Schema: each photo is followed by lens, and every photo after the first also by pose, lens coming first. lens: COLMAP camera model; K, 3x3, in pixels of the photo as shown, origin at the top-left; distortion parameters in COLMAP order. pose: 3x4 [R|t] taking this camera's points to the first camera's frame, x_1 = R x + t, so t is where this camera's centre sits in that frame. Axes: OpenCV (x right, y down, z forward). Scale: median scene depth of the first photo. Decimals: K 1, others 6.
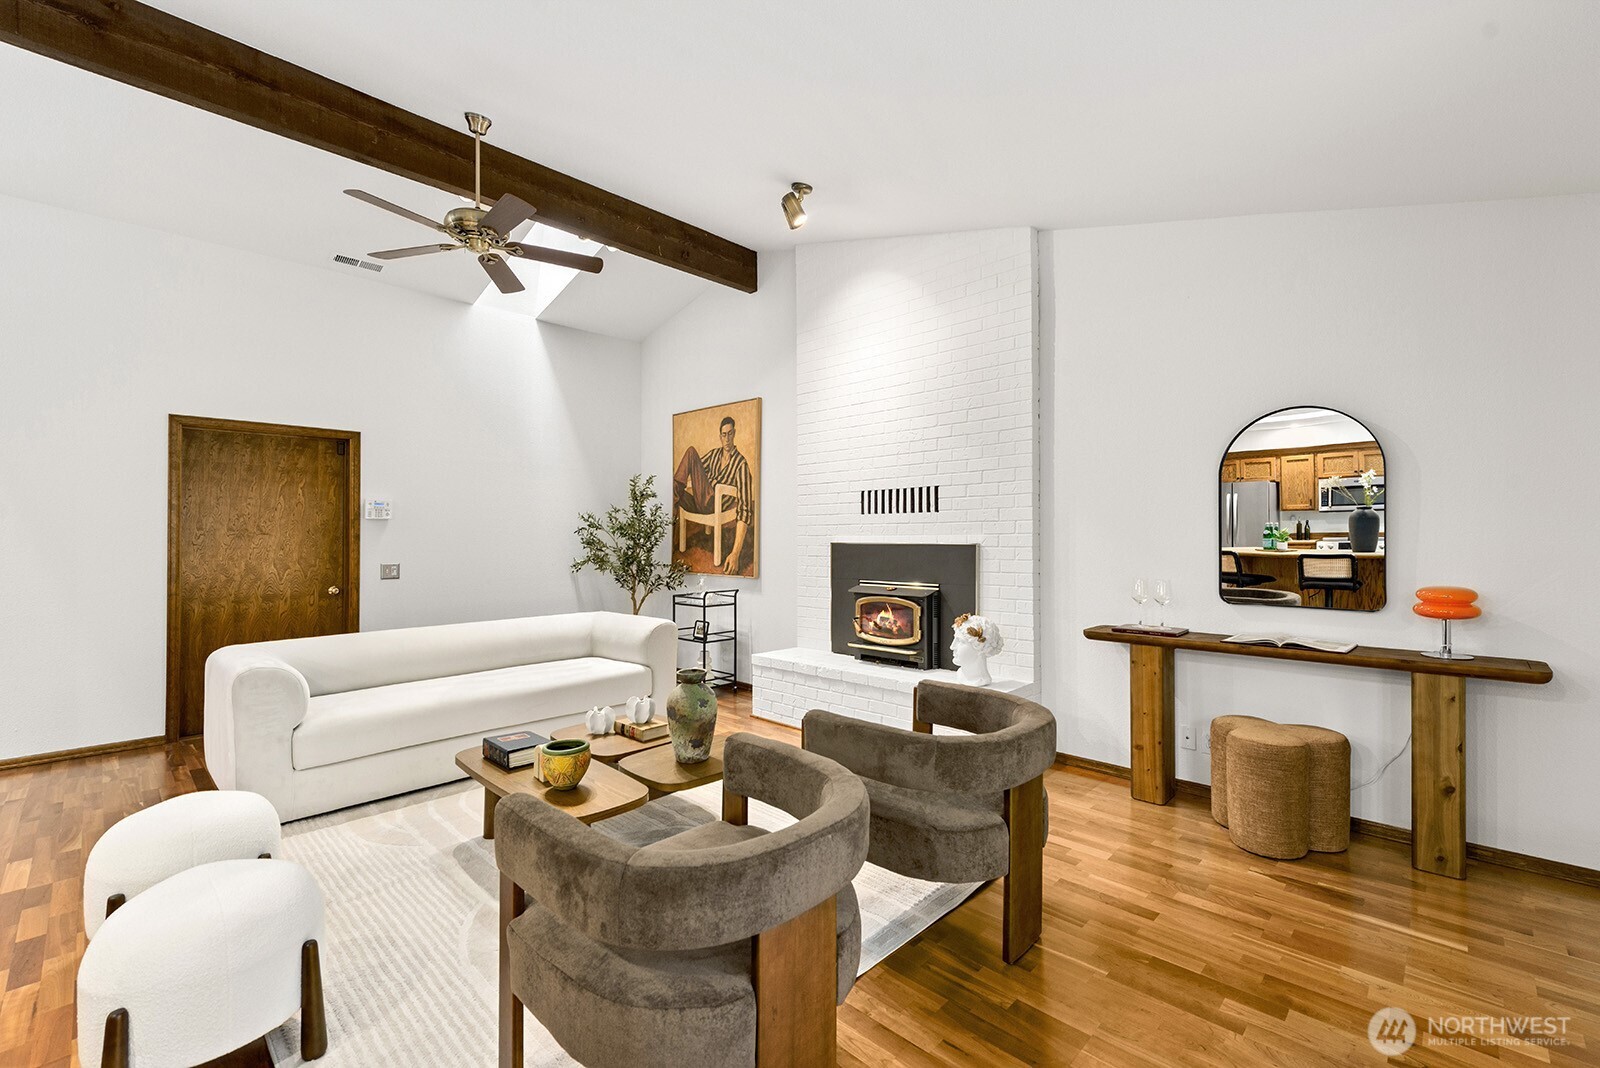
lens RADIAL K [[663.5, 0, 793.8], [0, 663.5, 528.3], [0, 0, 1]] dist [0.003786, 0.000088]
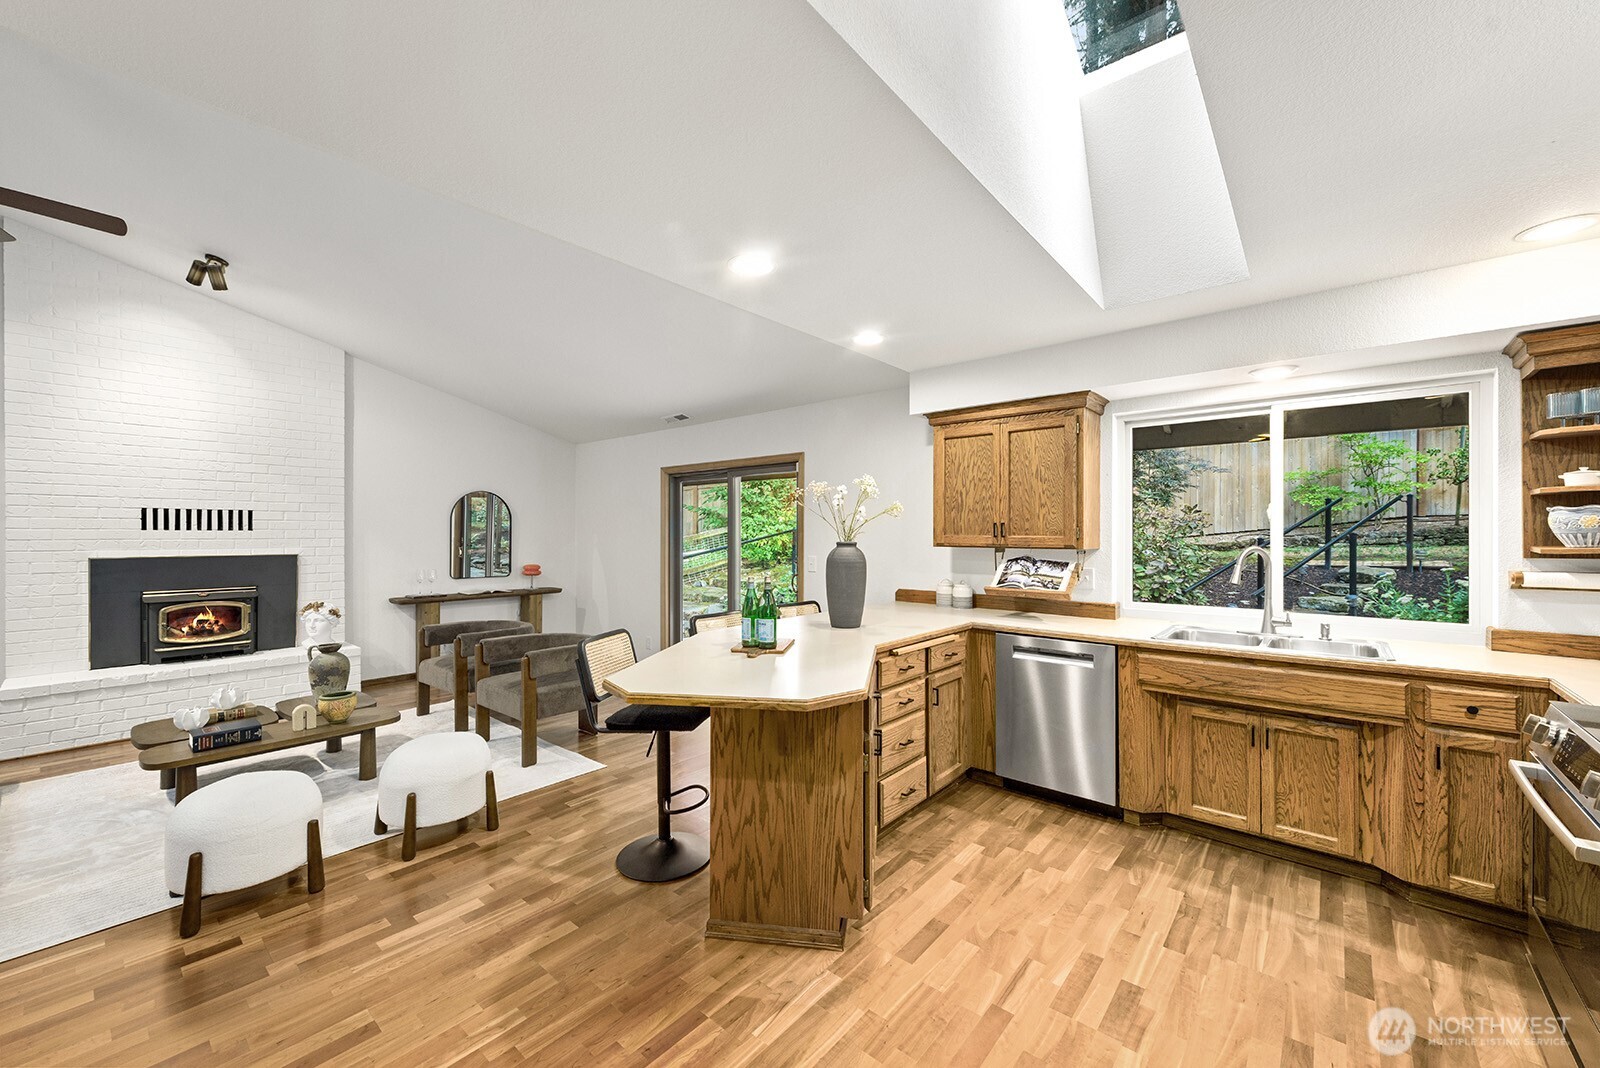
lens RADIAL K [[626.7, 0, 792.1], [0, 626.7, 531.2], [0, 0, 1]] dist [0.002408, -0.002163]
pose [[-0.071543, 0.007532, 0.997409, -0.872086], [-0.019576, 0.999768, -0.008953, -0.027478], [-0.997245, -0.020166, -0.071379, 0.037249]]
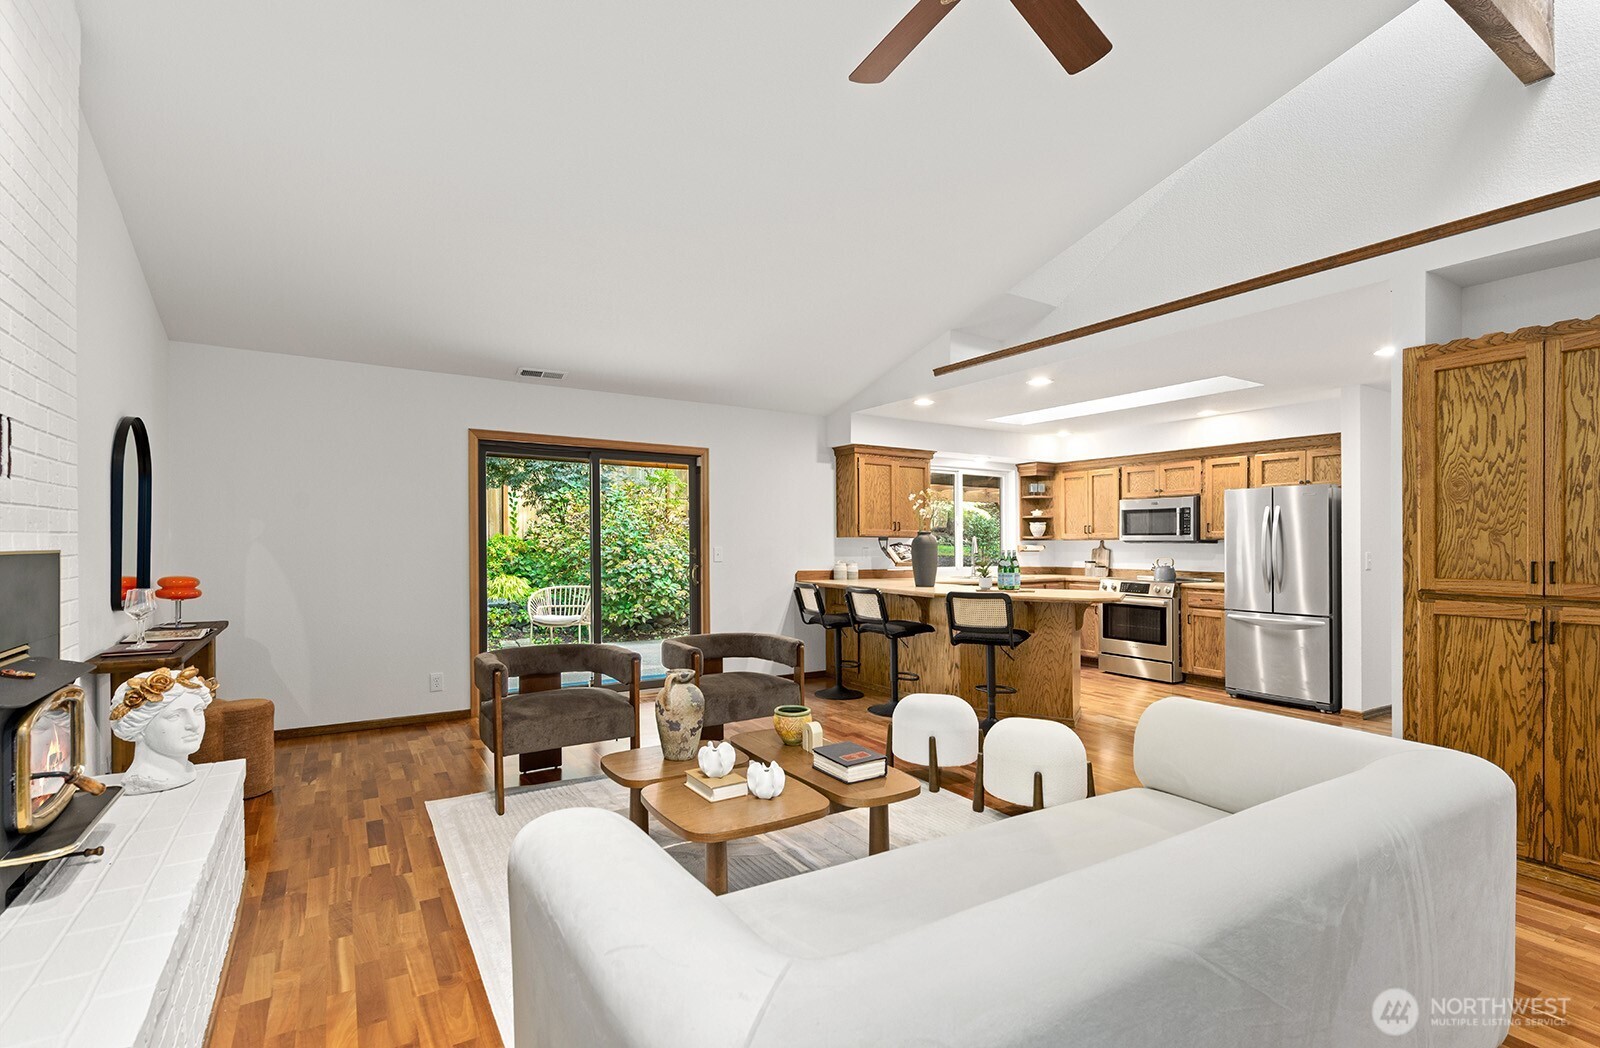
lens RADIAL K [[736.1, 0, 800.1], [0, 736.1, 527.7], [0, 0, 1]] dist [0.001096, -0.000636]
pose [[-0.975383, 0.002867, 0.220501, -0.306924], [-0.006454, 0.999116, -0.041542, 0.019593], [-0.220425, -0.041942, -0.974502, 1.098817]]
